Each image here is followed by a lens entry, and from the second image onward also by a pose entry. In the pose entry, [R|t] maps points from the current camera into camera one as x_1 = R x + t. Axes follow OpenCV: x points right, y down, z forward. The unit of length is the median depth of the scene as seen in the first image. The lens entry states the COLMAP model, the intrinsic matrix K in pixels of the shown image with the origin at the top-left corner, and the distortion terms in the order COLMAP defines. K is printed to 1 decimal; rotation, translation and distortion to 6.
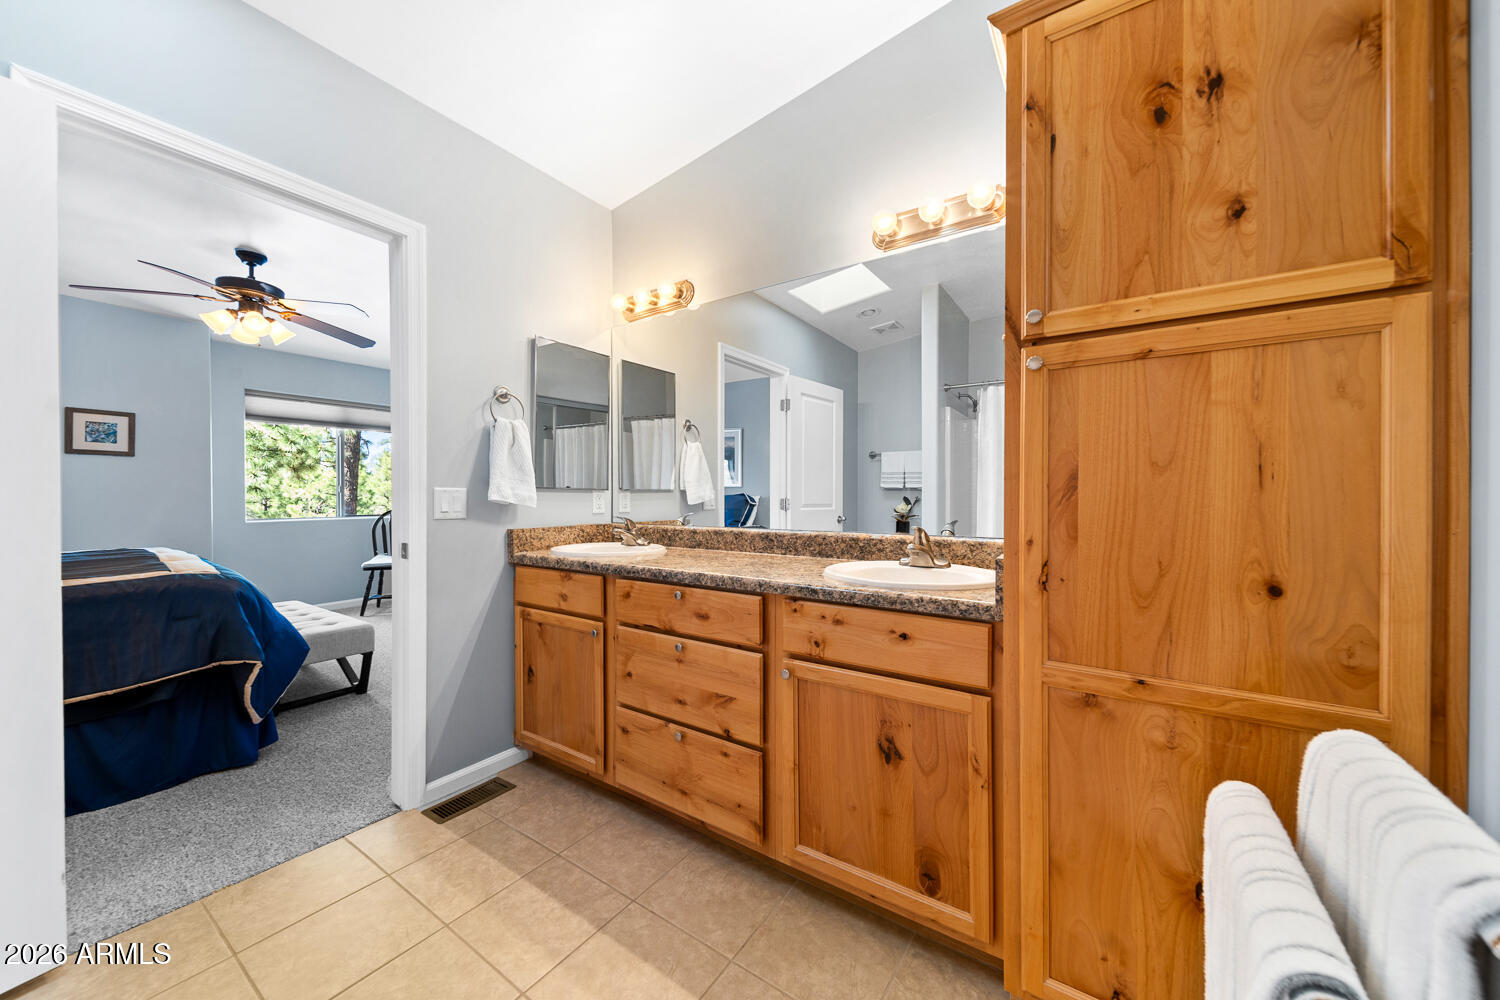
lens RADIAL K [[538.2, 0, 747.4], [0, 538.2, 502.2], [0, 0, 1]] dist [0.012364, -0.003556]
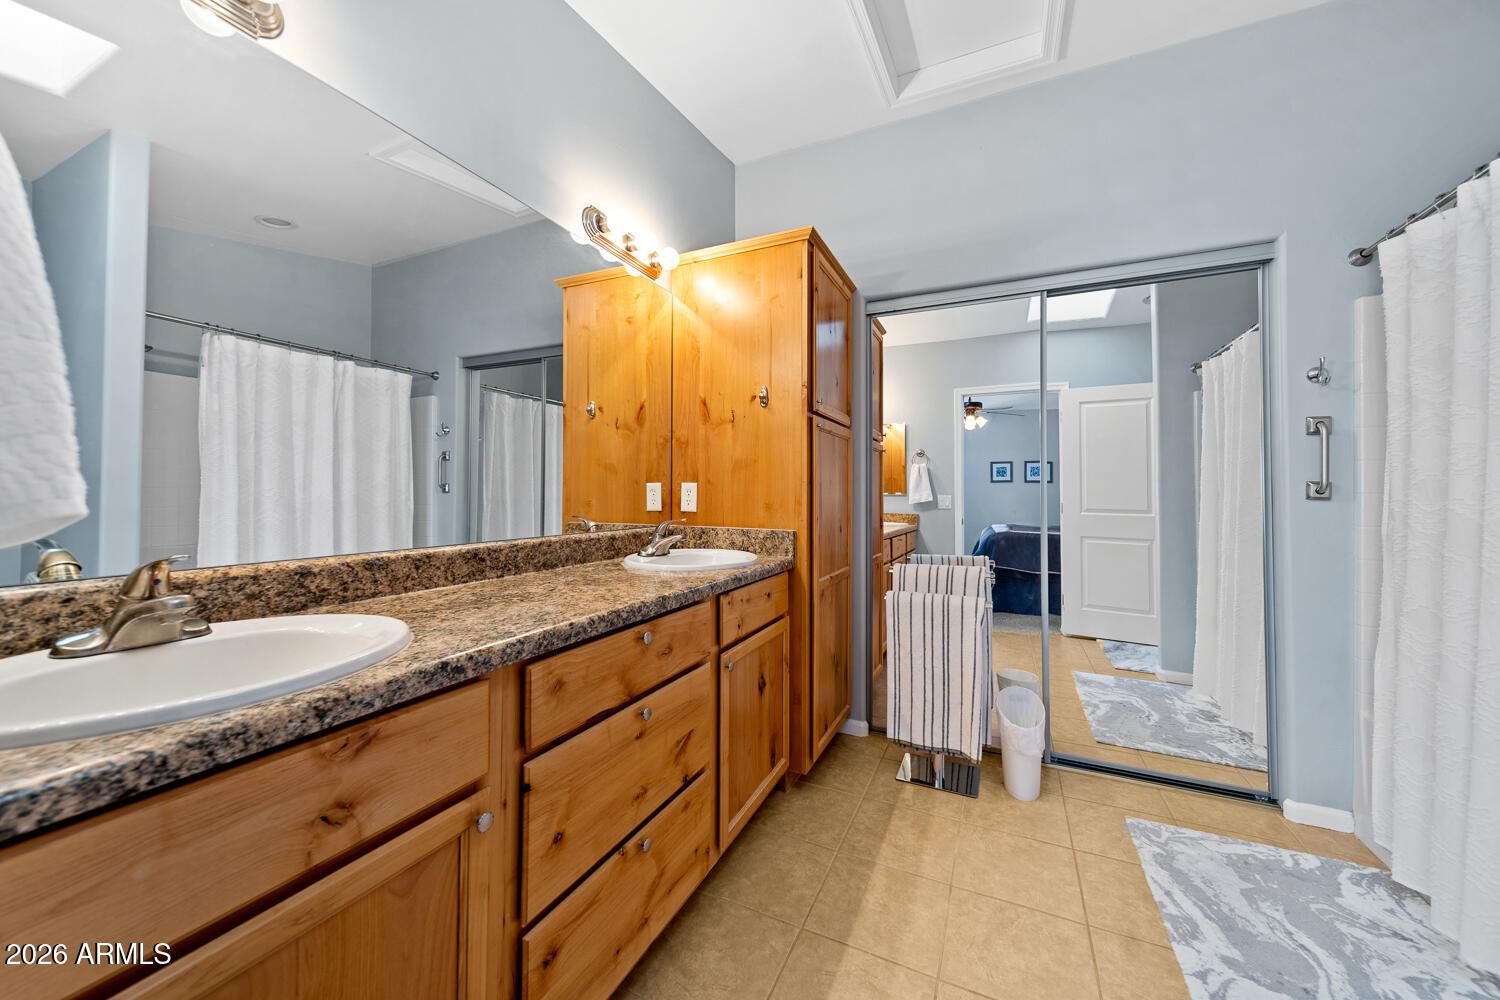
lens RADIAL K [[538.2, 0, 747.4], [0, 538.2, 502.2], [0, 0, 1]] dist [0.012364, -0.003556]
pose [[-0.150136, -0.013425, 0.988574, -0.681613], [0.010855, 0.999825, 0.015227, -0.006158], [-0.988606, 0.013017, -0.149964, 0.810417]]
